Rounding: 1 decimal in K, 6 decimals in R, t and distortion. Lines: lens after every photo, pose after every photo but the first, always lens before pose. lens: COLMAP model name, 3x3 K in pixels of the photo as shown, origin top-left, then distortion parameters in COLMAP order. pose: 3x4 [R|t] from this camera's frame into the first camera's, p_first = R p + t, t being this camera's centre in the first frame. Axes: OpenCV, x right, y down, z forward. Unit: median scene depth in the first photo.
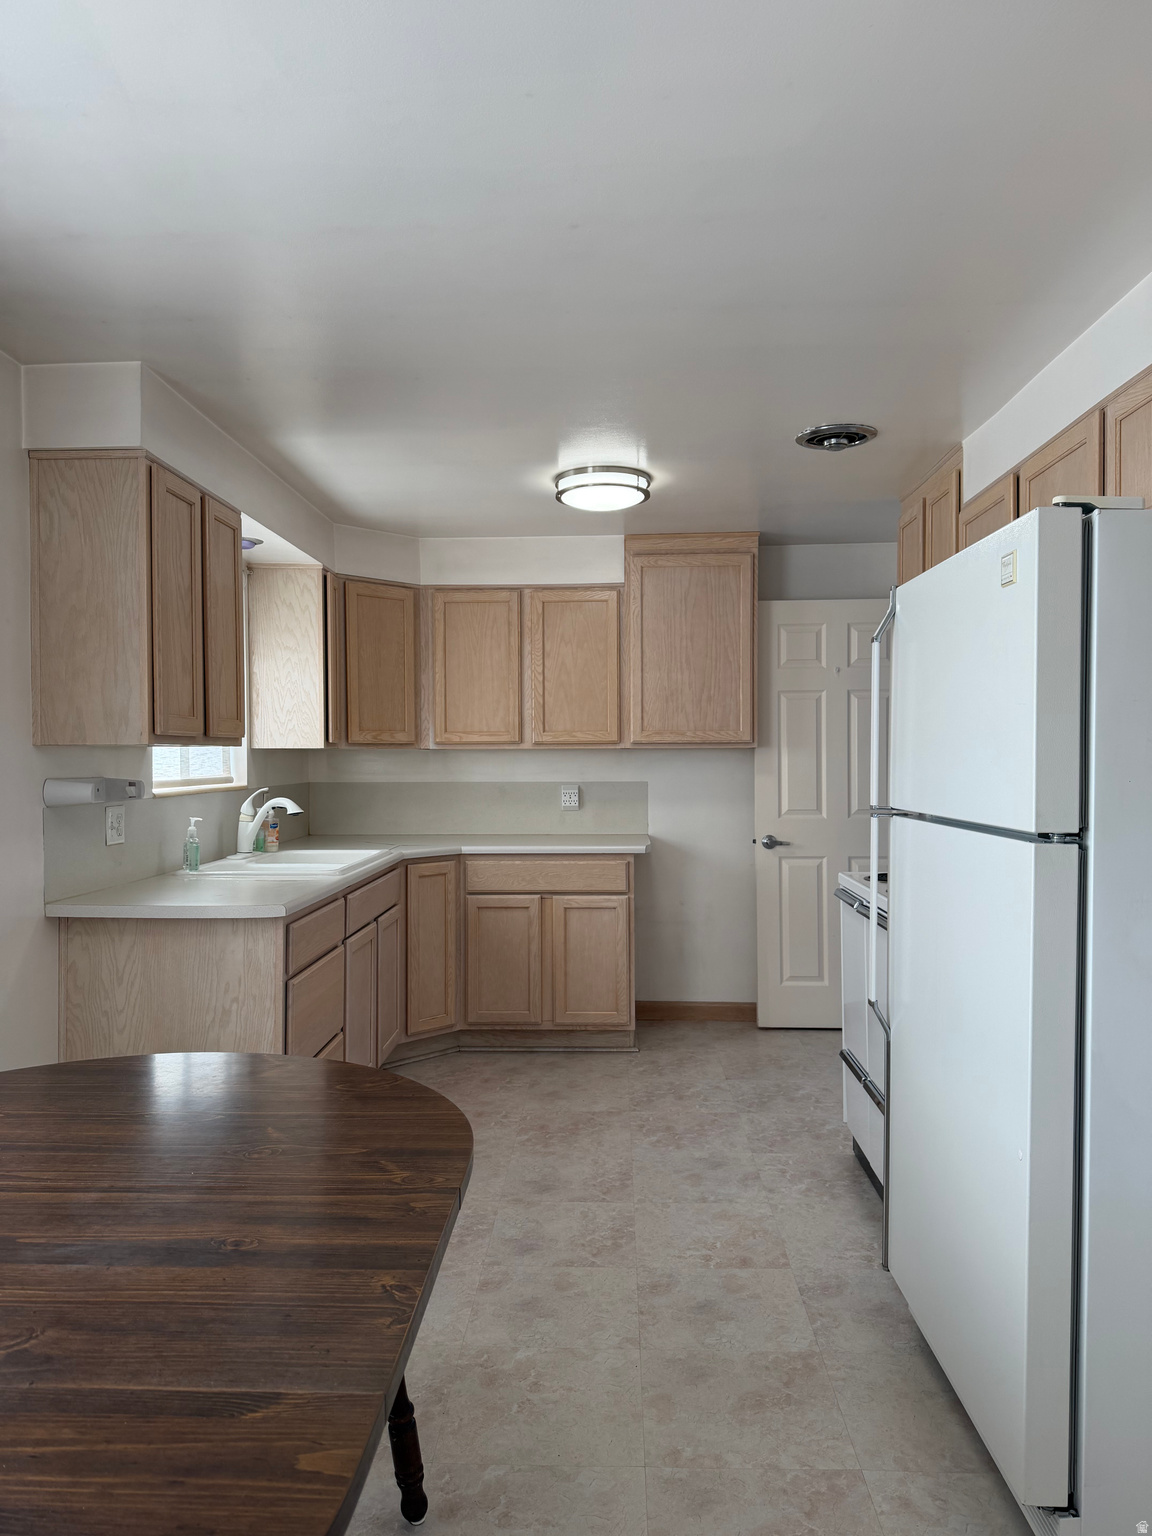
lens RADIAL K [[1071.3, 0, 576.0], [0, 1071.3, 768.0], [0, 0, 1]] dist [0.084377, -0.099734]
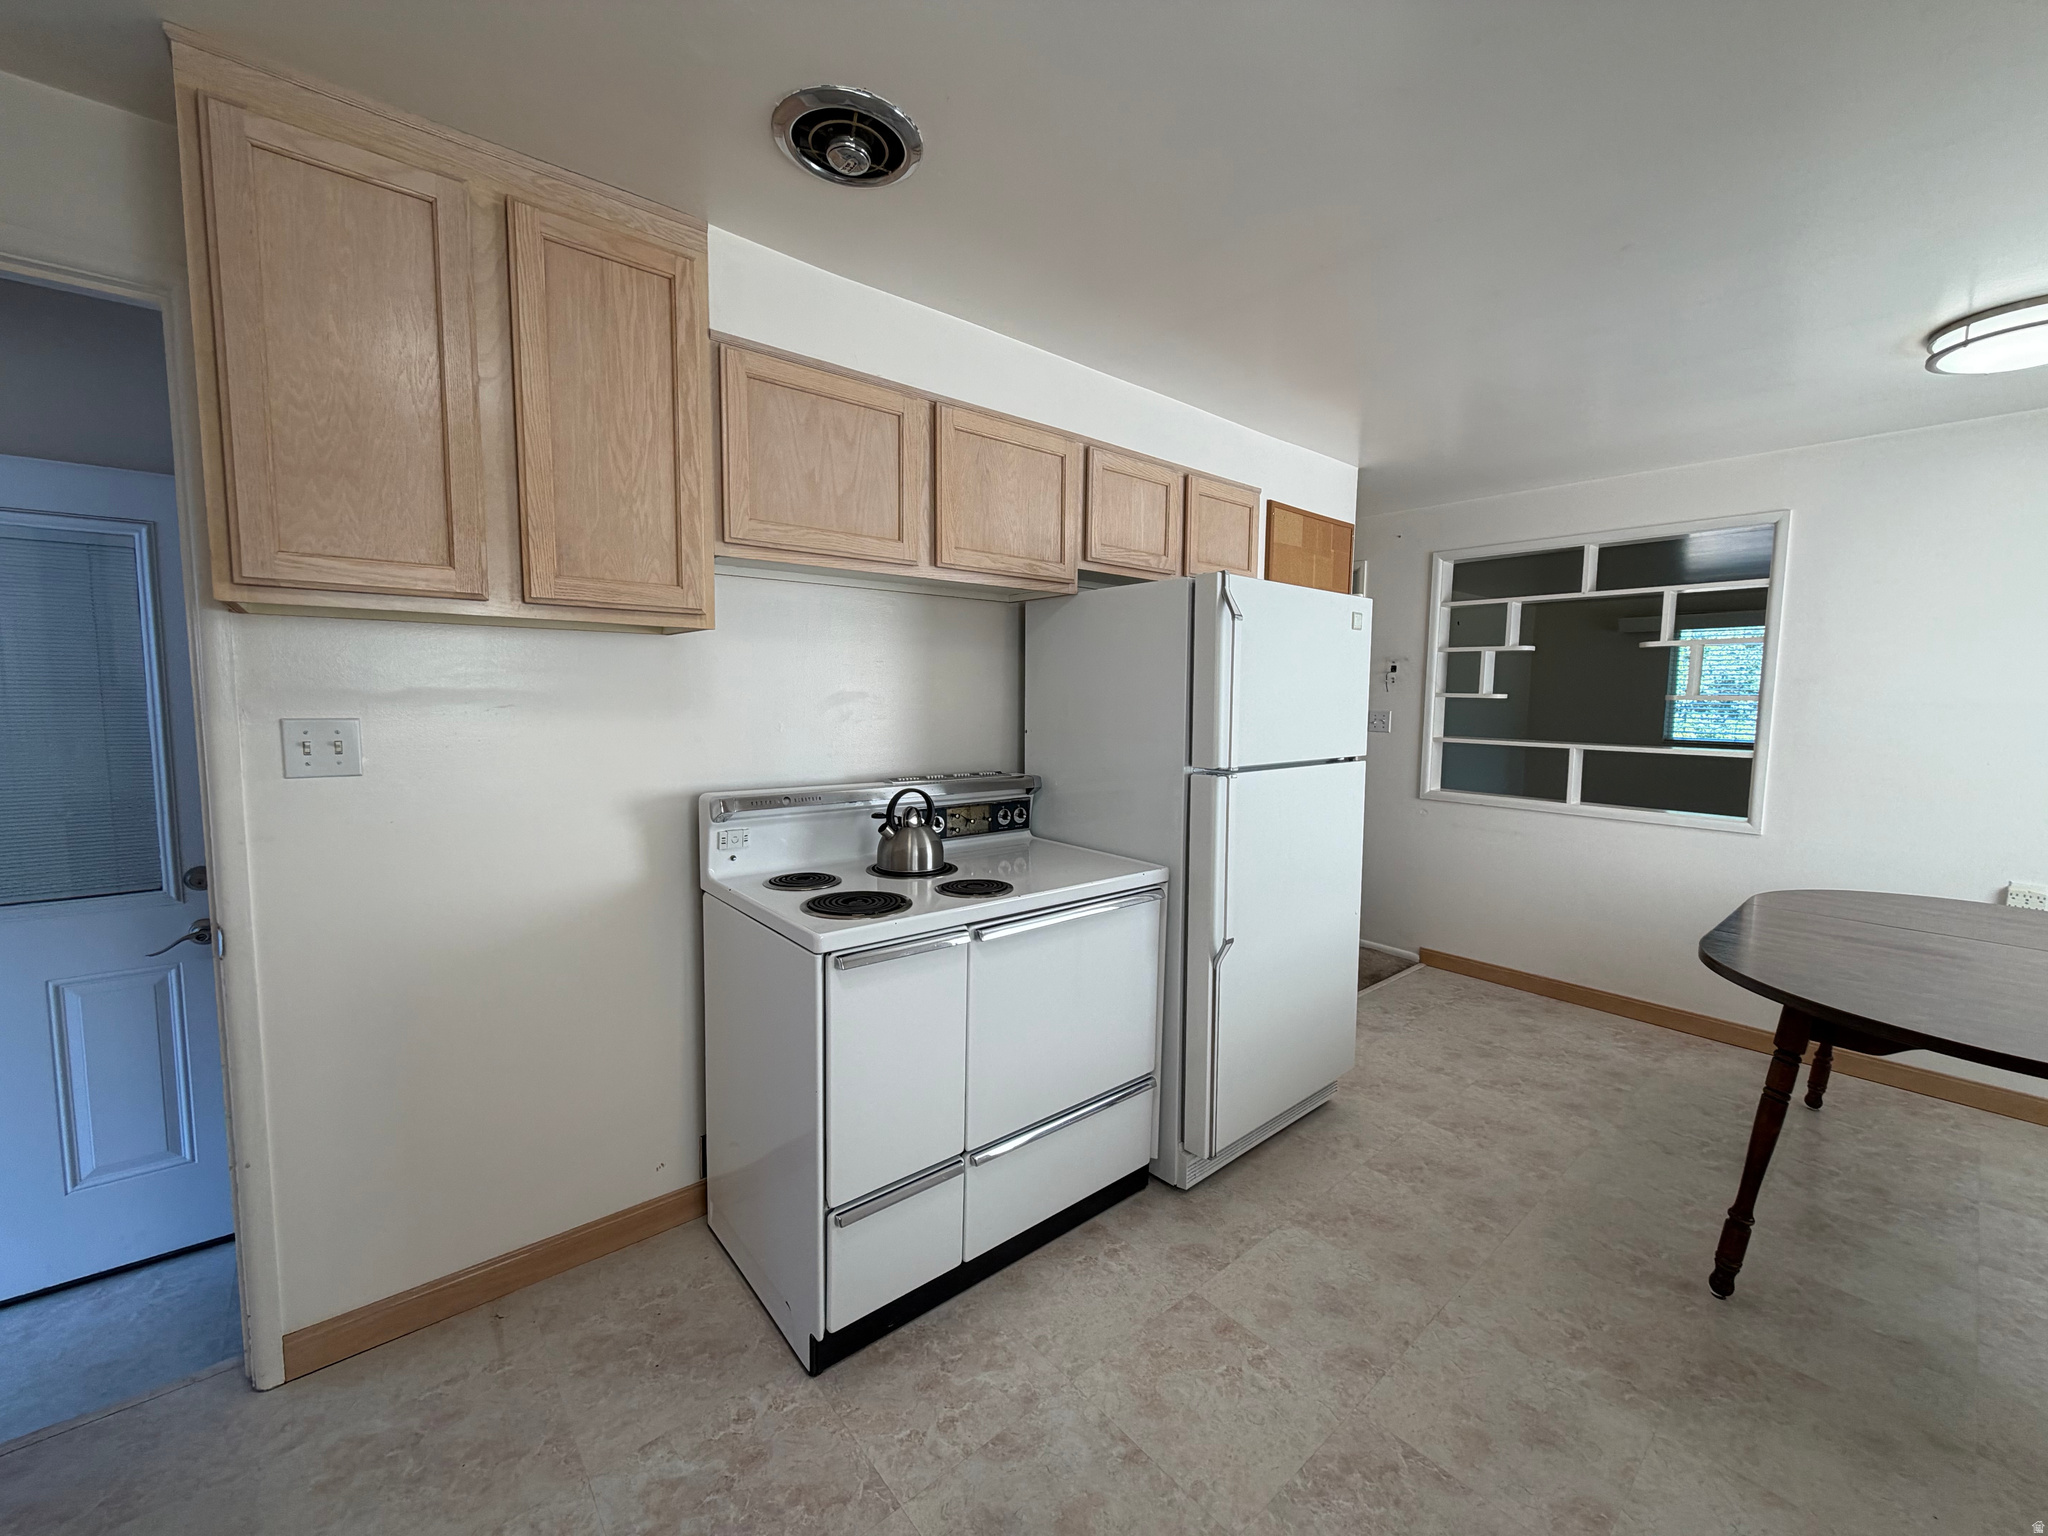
lens RADIAL K [[815.5, 0, 1028.7], [0, 815.5, 767.0], [0, 0, 1]] dist [0.001133, 0.000085]
pose [[-0.675556, -0.072688, 0.733717, -0.142953], [-0.000876, 0.995207, 0.097787, -0.034038], [-0.737309, 0.065418, -0.672381, 1.232284]]
